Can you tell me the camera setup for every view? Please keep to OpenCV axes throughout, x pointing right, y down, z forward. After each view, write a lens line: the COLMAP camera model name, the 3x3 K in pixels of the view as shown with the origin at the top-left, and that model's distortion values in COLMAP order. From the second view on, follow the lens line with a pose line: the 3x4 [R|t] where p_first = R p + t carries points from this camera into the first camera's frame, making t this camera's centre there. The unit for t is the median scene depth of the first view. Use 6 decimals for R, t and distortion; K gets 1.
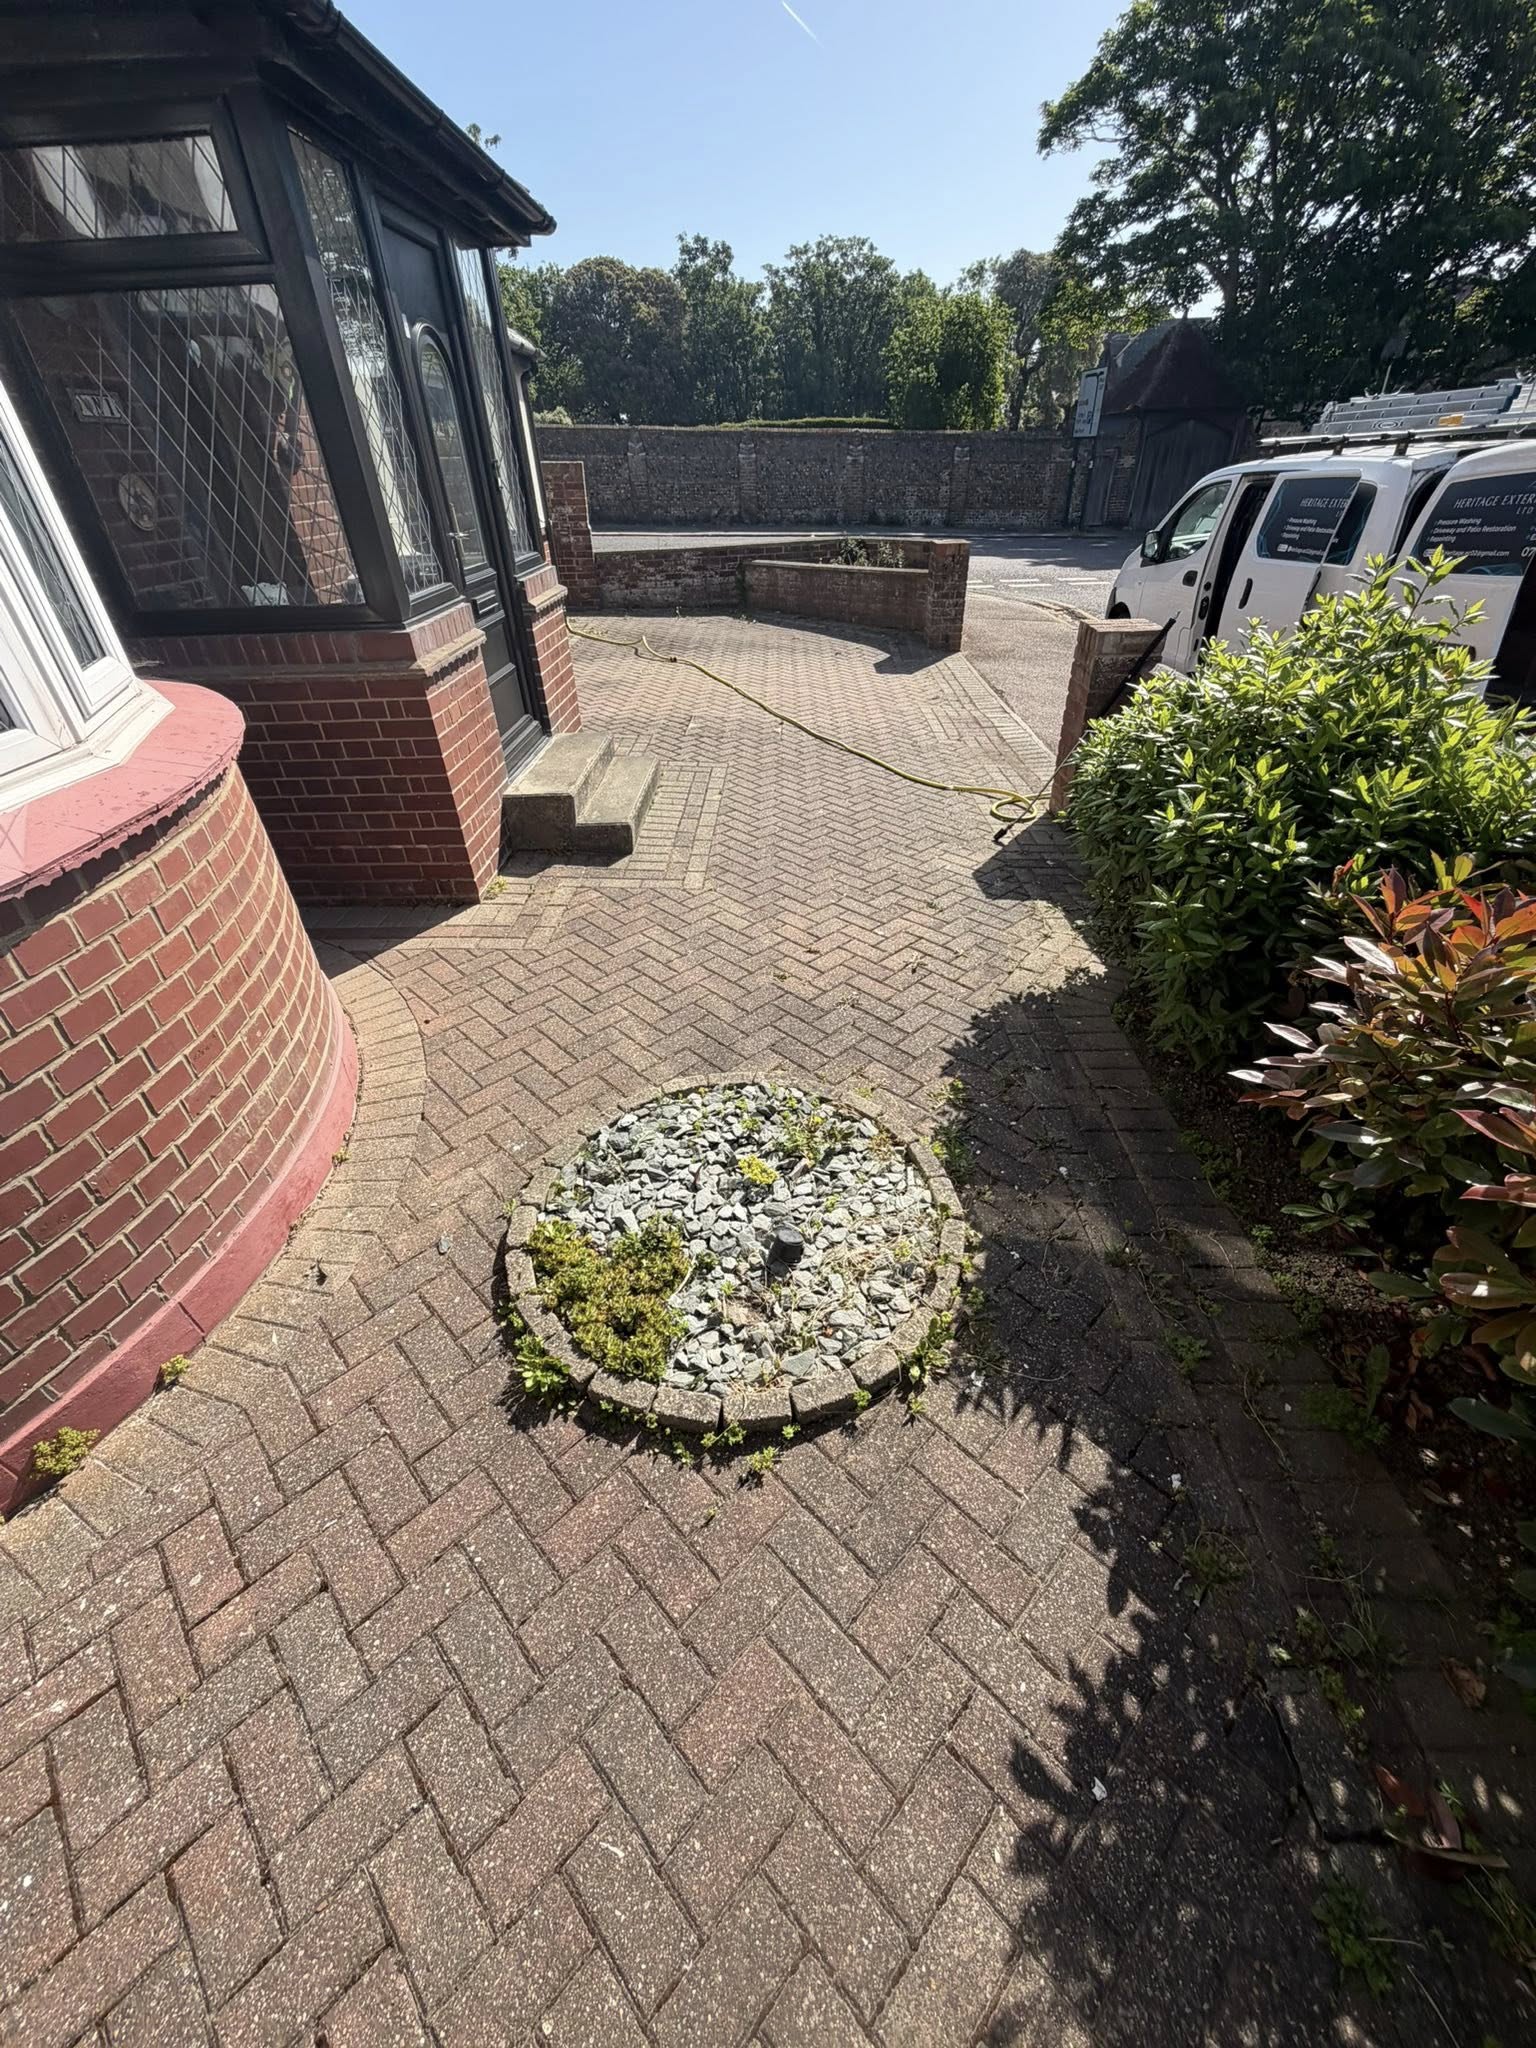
lens RADIAL K [[815.2, 0, 768.0], [0, 815.2, 1024.0], [0, 0, 1]] dist [-0.001817, 0.000296]
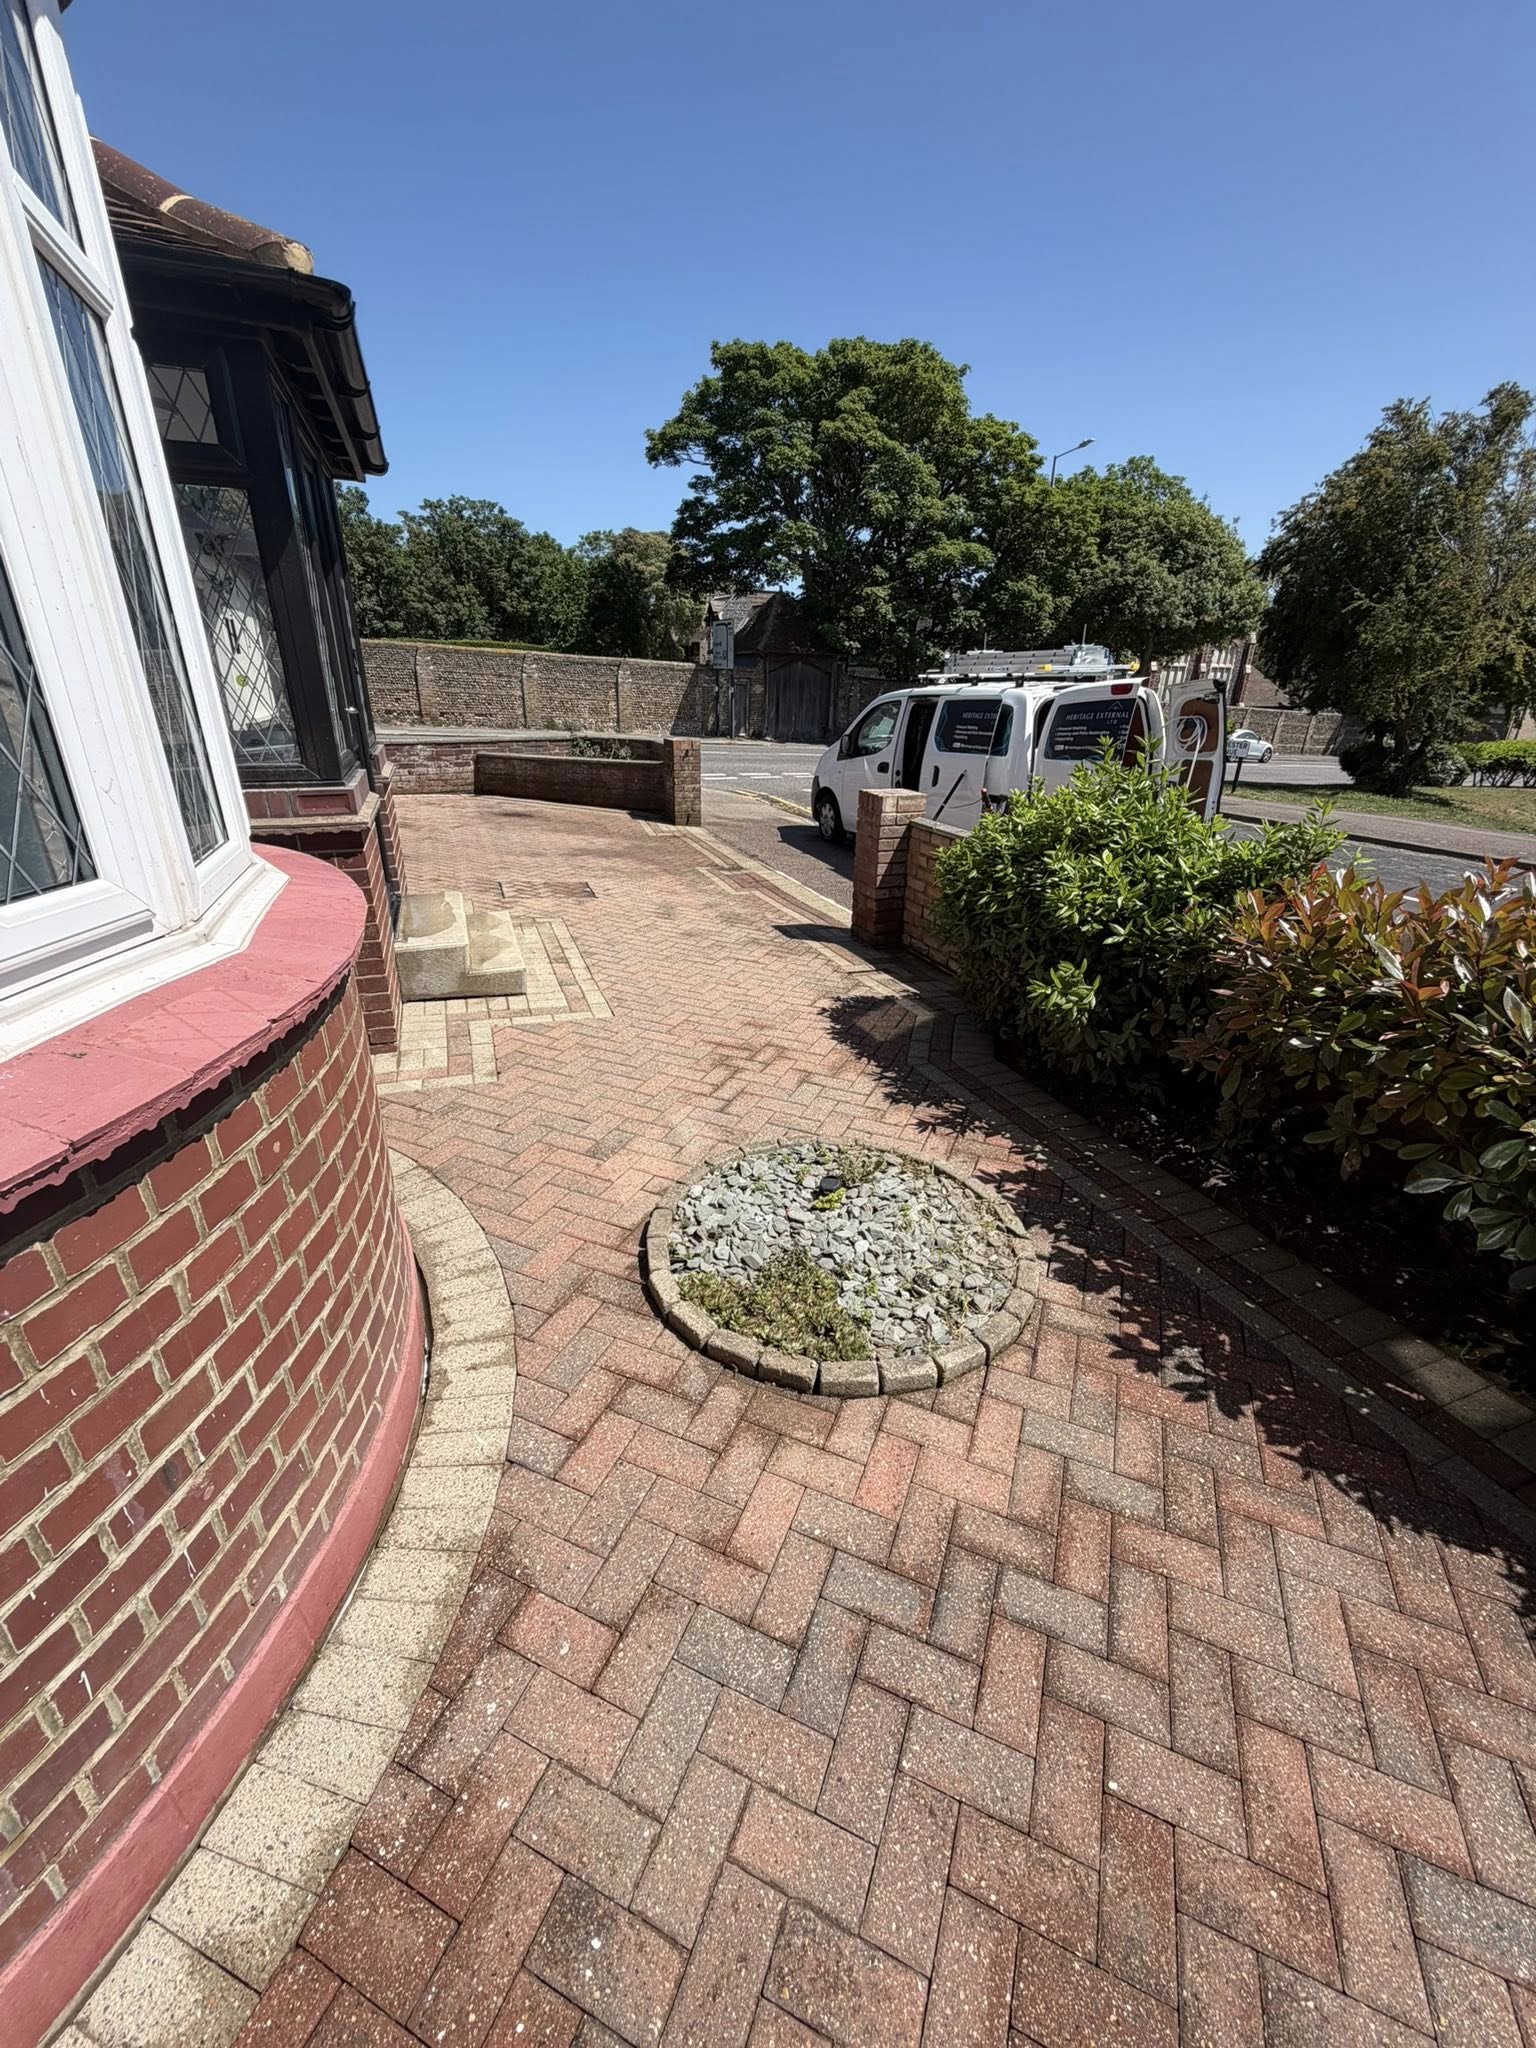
lens RADIAL K [[813.3, 0, 768.0], [0, 813.3, 1024.0], [0, 0, 1]] dist [-0.002389, -0.000189]
pose [[0.923960, -0.103471, 0.368226, -0.045470], [0.177338, 0.968874, -0.172726, 0.010499], [-0.338893, 0.224892, 0.913551, -0.007582]]
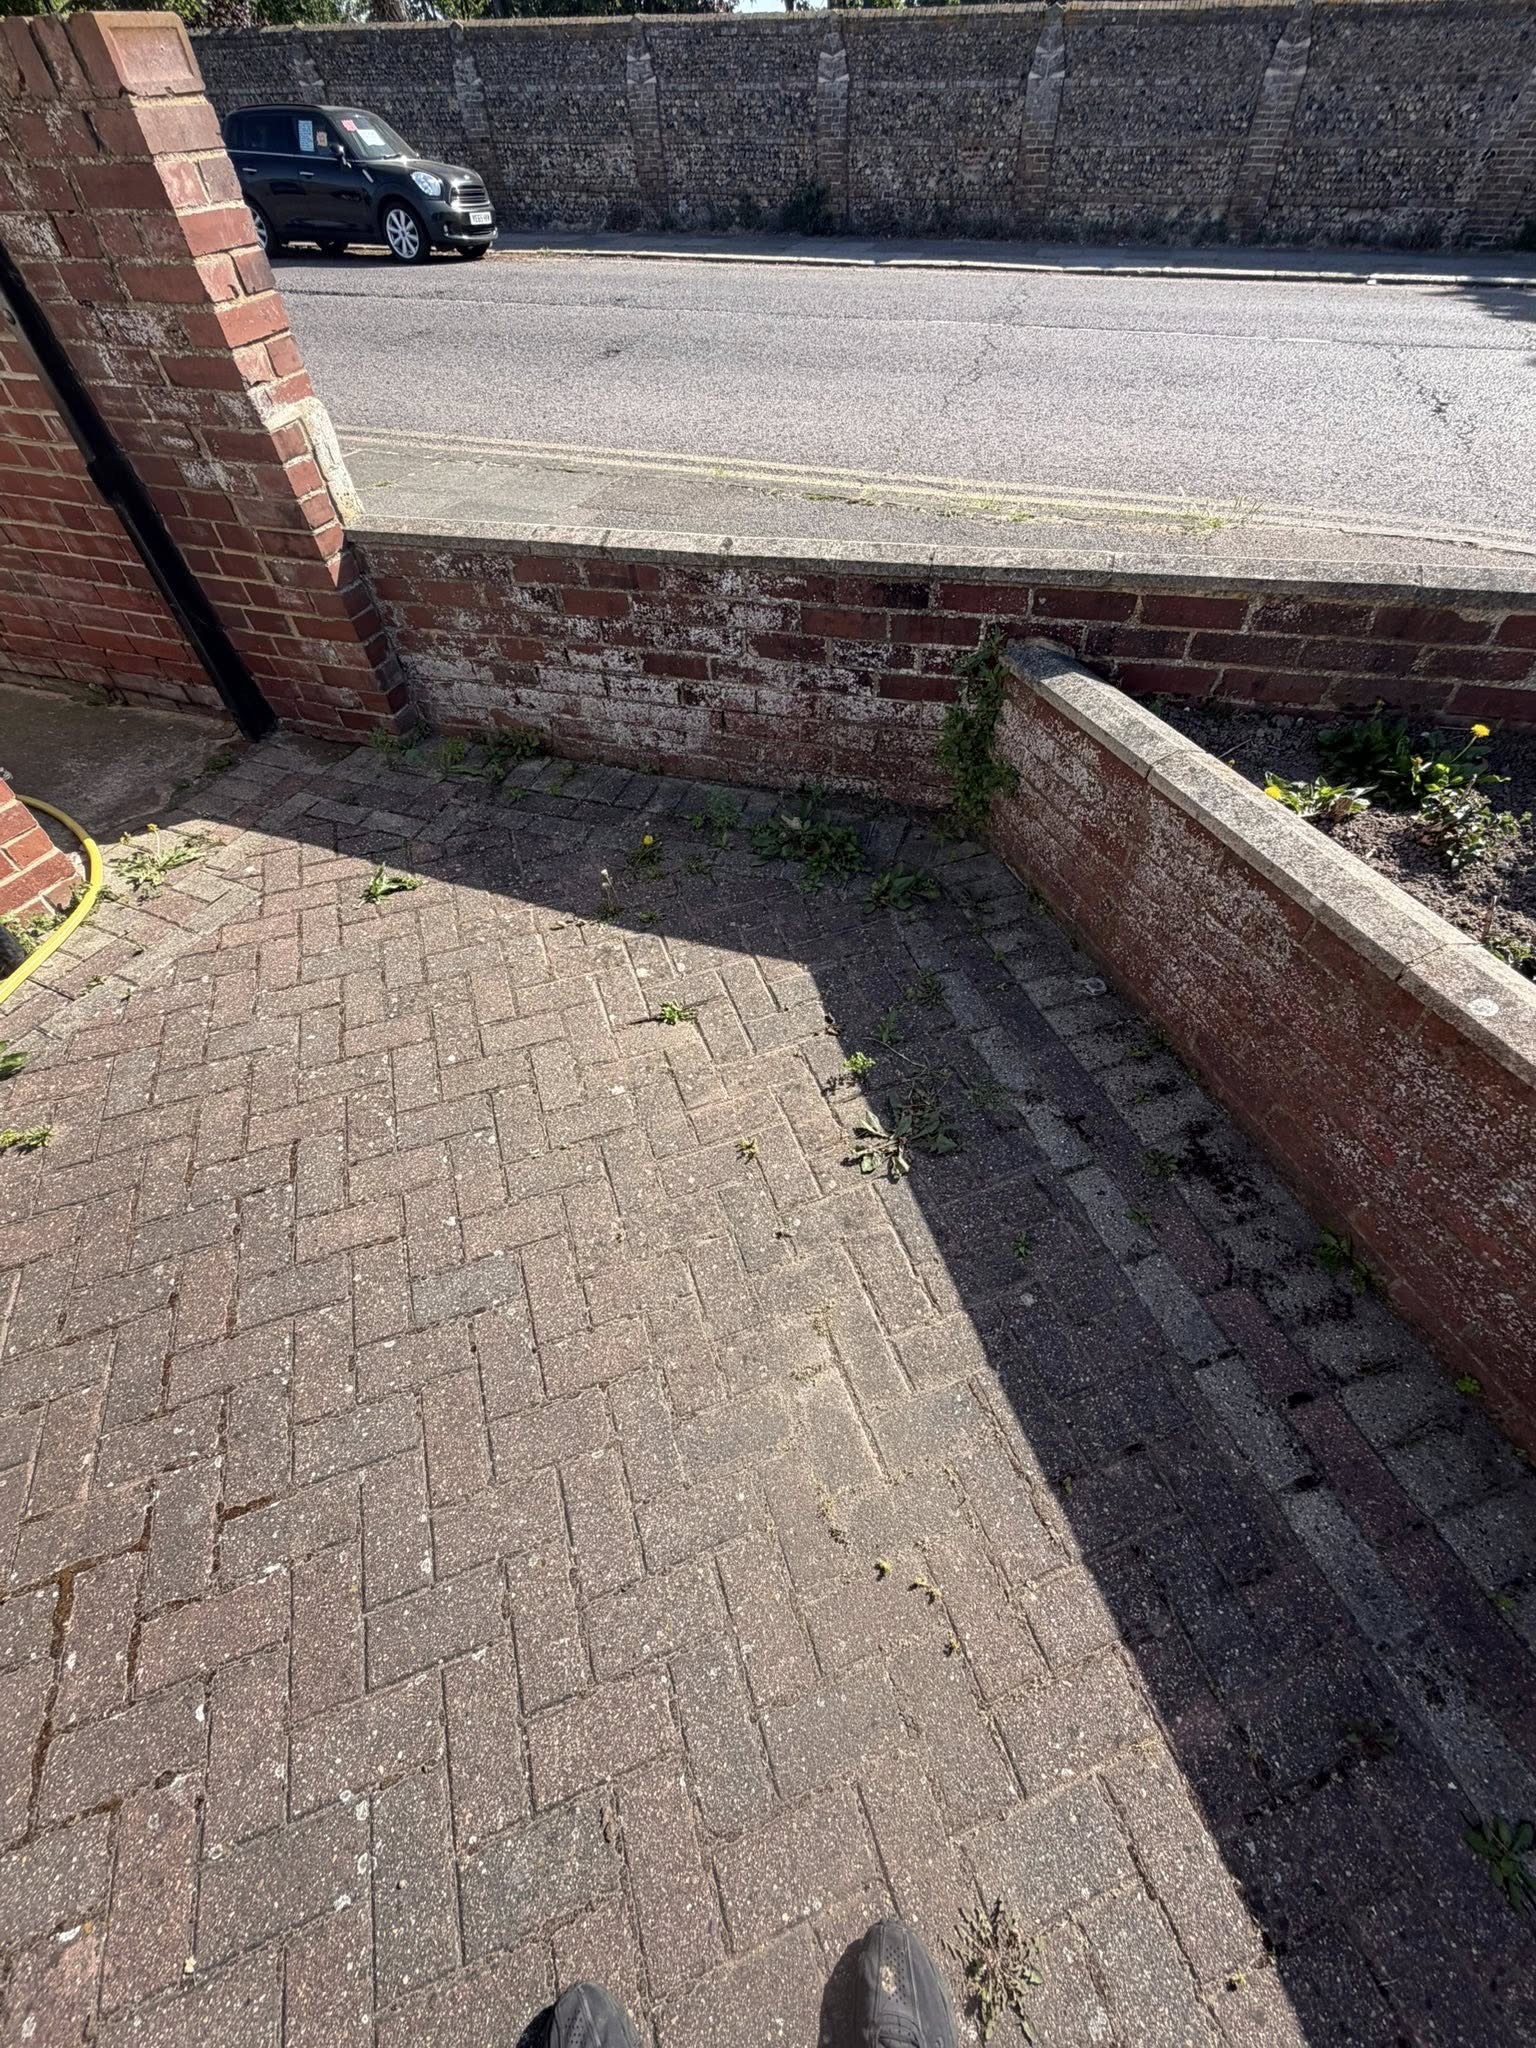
lens RADIAL K [[813.3, 0, 768.0], [0, 813.3, 1024.0], [0, 0, 1]] dist [-0.002389, -0.000189]
pose [[0.909067, 0.300284, -0.288838, 0.000515], [-0.223249, 0.936377, 0.270849, -0.223337], [0.351793, -0.181737, 0.918267, 0.335642]]
